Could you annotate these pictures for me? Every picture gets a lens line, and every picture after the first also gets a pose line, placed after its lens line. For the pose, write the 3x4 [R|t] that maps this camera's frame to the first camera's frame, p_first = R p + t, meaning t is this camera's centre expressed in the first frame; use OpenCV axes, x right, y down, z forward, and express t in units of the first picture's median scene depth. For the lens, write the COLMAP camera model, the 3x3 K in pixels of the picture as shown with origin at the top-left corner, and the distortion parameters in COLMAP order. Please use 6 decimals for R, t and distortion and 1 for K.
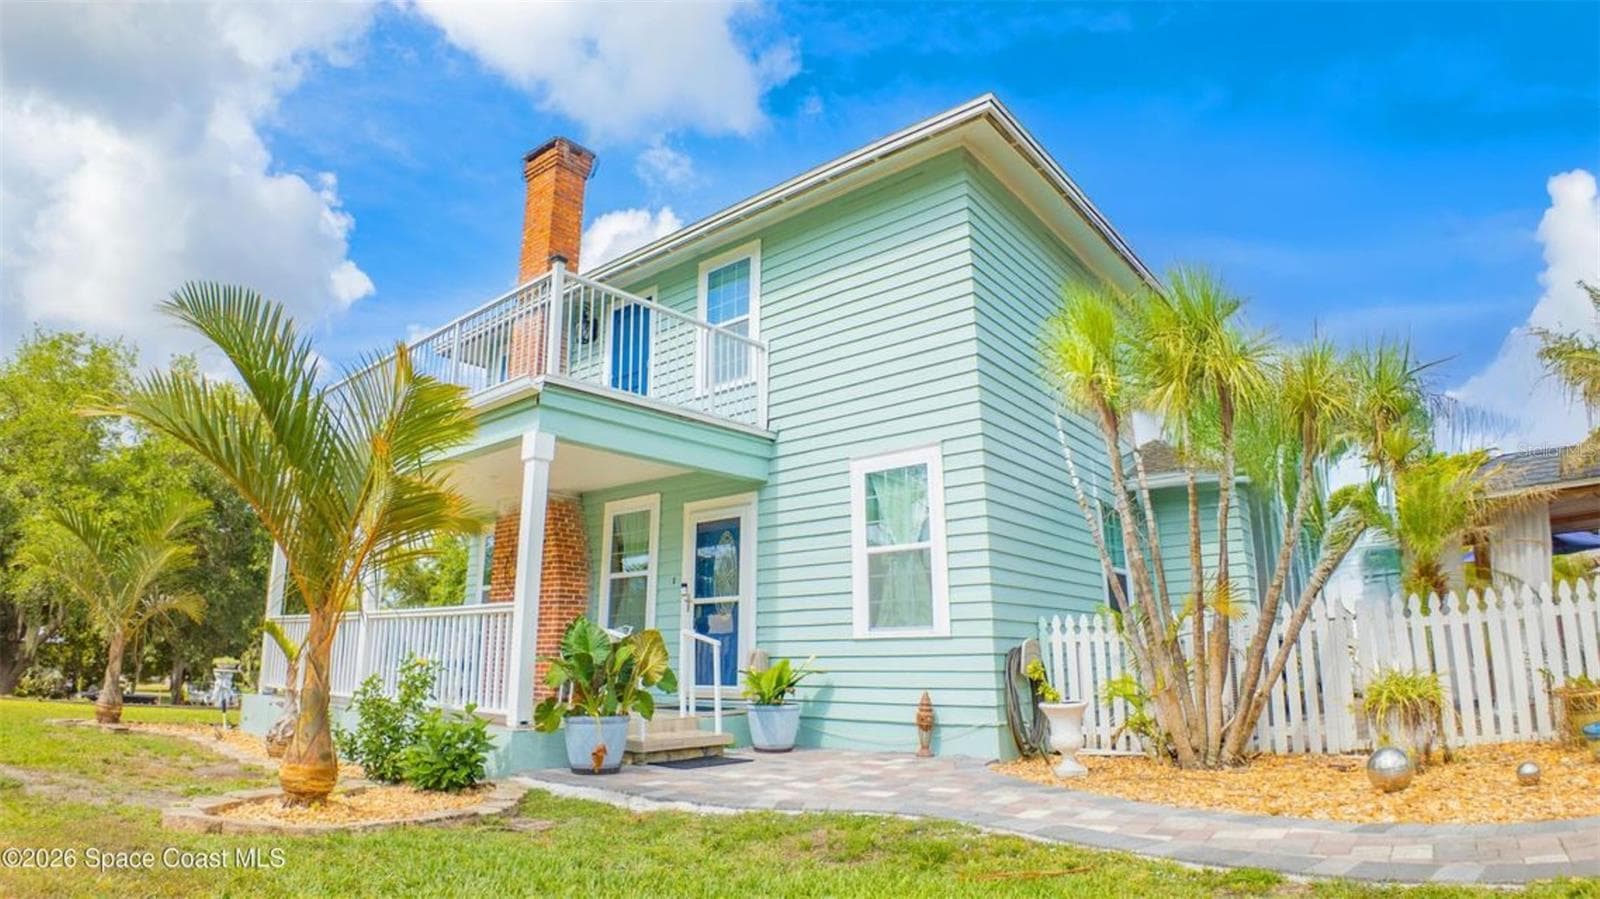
lens RADIAL K [[838.6, 0, 796.3], [0, 838.6, 445.2], [0, 0, 1]] dist [-0.096795, -0.001499]
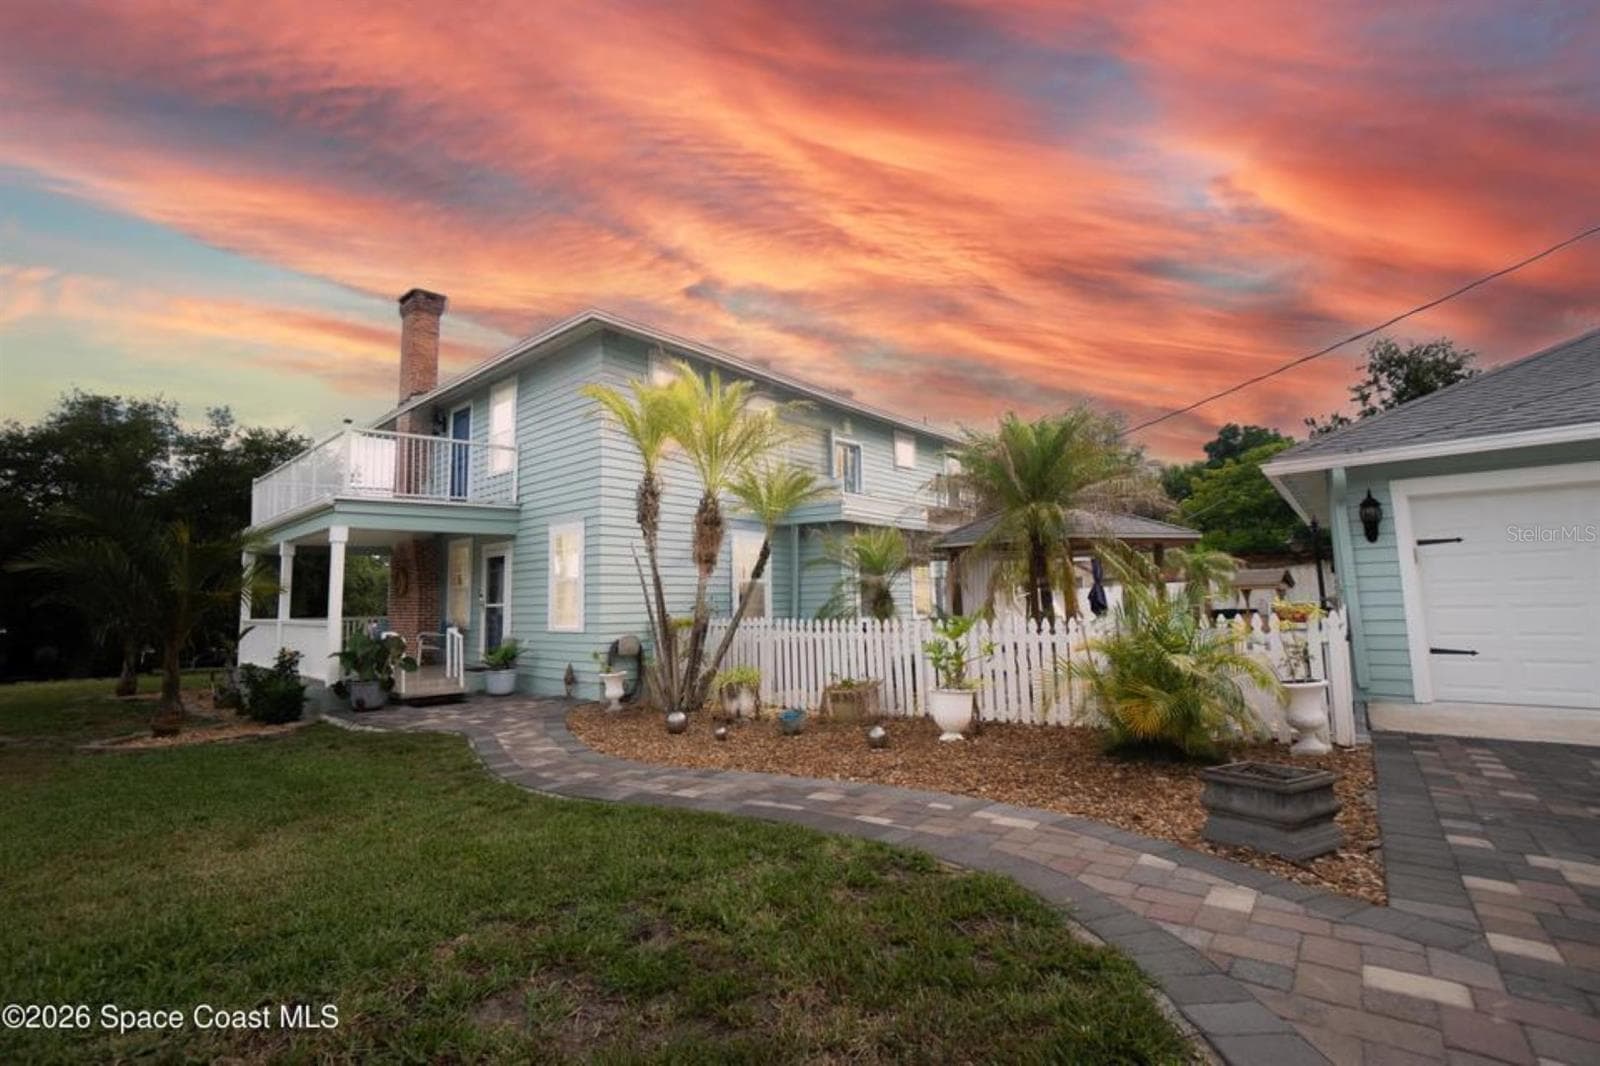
lens RADIAL K [[679.7, 0, 800.5], [0, 679.7, 530.2], [0, 0, 1]] dist [-0.017034, 0.000214]
pose [[0.999440, -0.028233, -0.017986, 0.552769], [0.030744, 0.986721, 0.159487, -0.162756], [0.013244, -0.159951, 0.987036, -0.313638]]
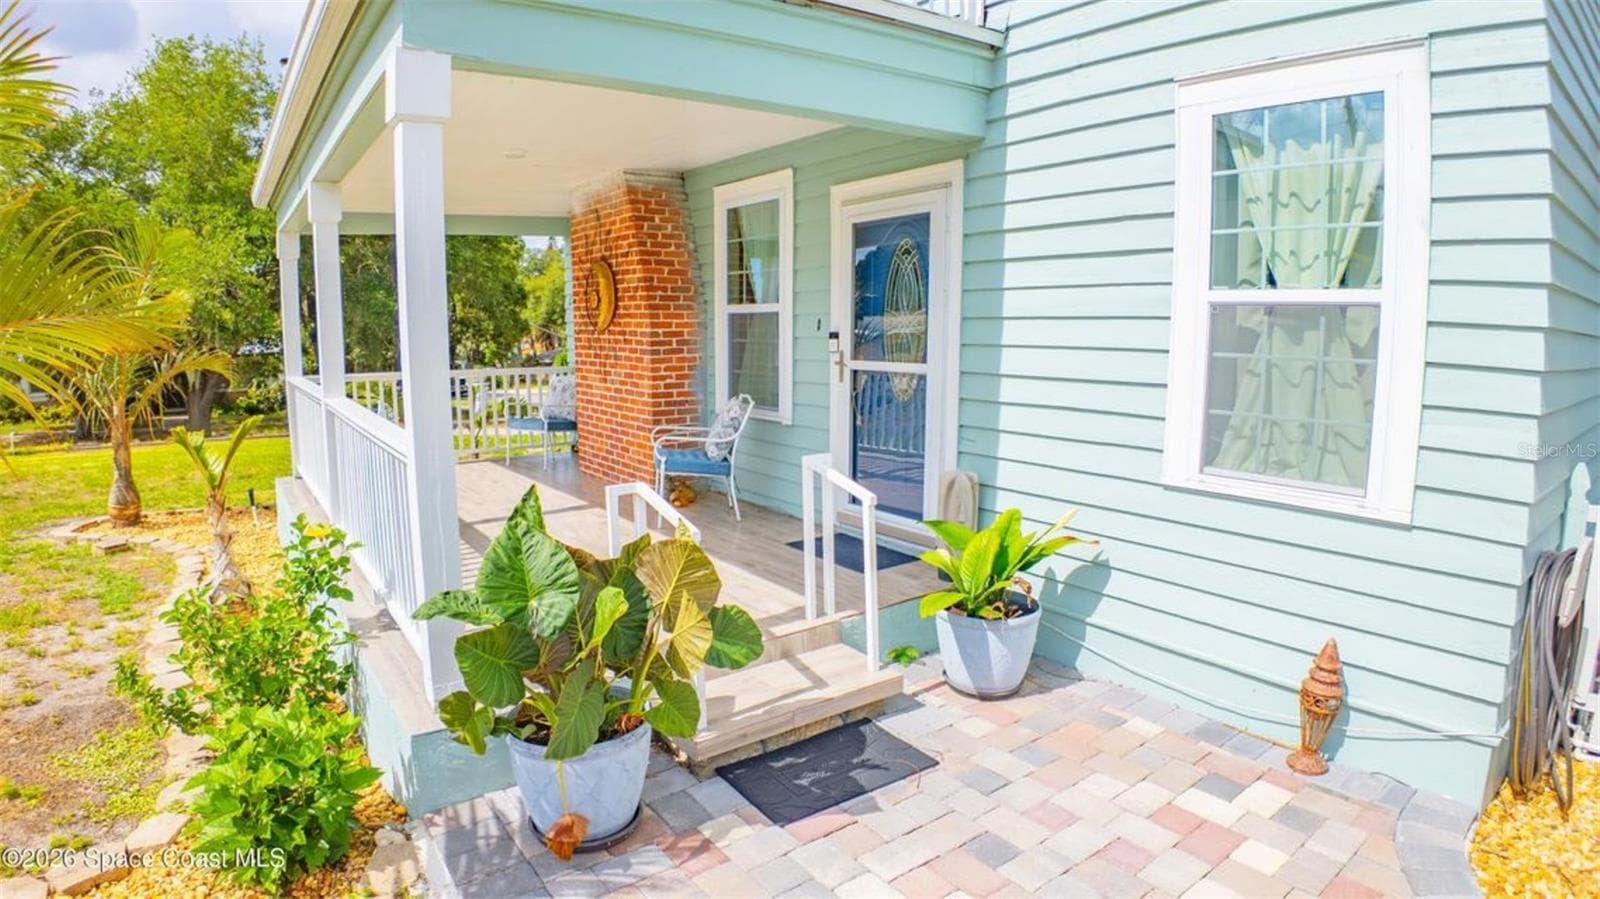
lens RADIAL K [[838.6, 0, 813.1], [0, 838.6, 445.8], [0, 0, 1]] dist [-0.096795, -0.001499]
pose [[0.971708, 0.035434, -0.233512, -0.012742], [0.057457, 0.923515, 0.379234, 0.020928], [0.229089, -0.381922, 0.895351, 0.477964]]
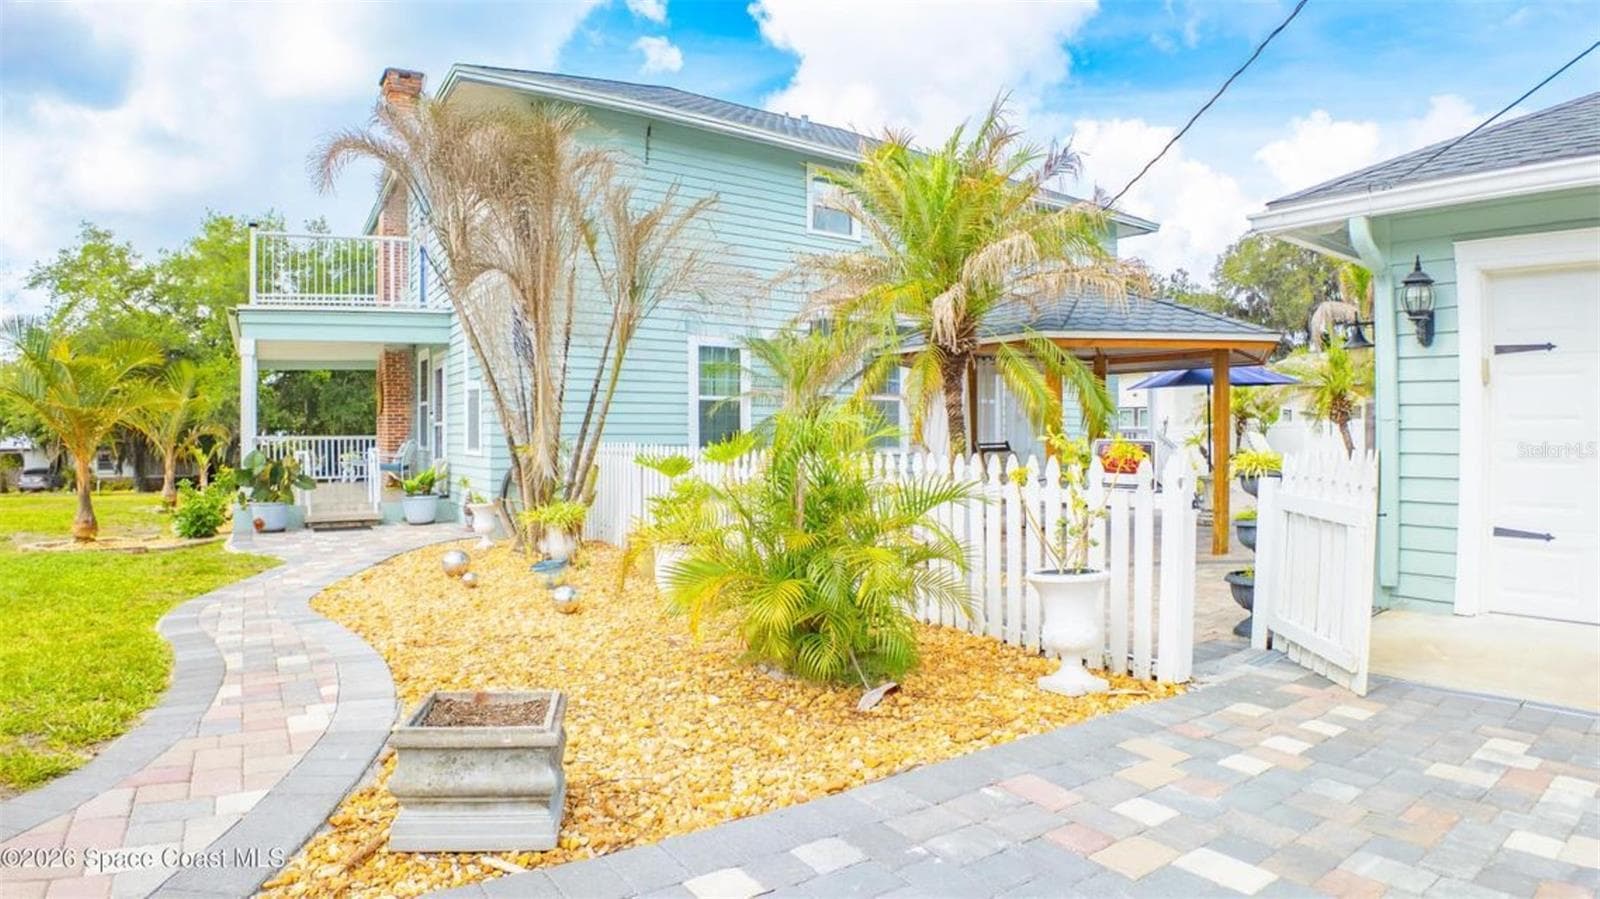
lens RADIAL K [[838.6, 0, 793.9], [0, 838.6, 445.2], [0, 0, 1]] dist [-0.096795, -0.001499]
pose [[0.956071, 0.003165, -0.293119, 0.945166], [0.077511, 0.961622, 0.263202, -0.115341], [0.282703, -0.274360, 0.919133, -0.175500]]
